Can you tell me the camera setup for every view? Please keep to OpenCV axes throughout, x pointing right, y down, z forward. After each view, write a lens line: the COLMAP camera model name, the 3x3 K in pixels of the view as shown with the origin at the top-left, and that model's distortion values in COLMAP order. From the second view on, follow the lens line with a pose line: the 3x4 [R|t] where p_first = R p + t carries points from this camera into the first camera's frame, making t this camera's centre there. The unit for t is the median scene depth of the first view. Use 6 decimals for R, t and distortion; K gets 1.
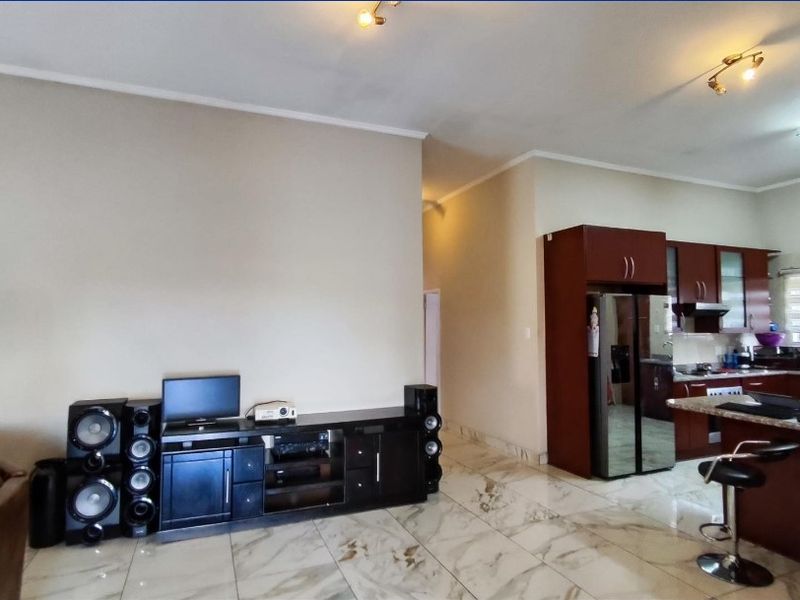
lens RADIAL K [[481.7, 0, 400.0], [0, 481.7, 300.0], [0, 0, 1]] dist [-0.007020, -0.001754]
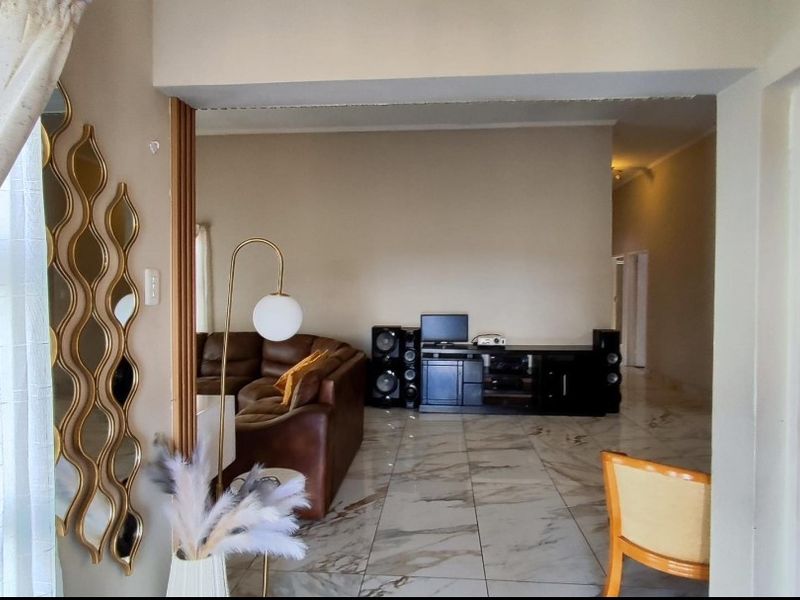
lens RADIAL K [[498.6, 0, 400.0], [0, 498.6, 300.0], [0, 0, 1]] dist [-0.003836, -0.000437]
pose [[0.890445, 0.019548, -0.454671, 0.181353], [0.017433, 0.996879, 0.077000, -0.010639], [0.454758, -0.076490, 0.887325, -0.461919]]
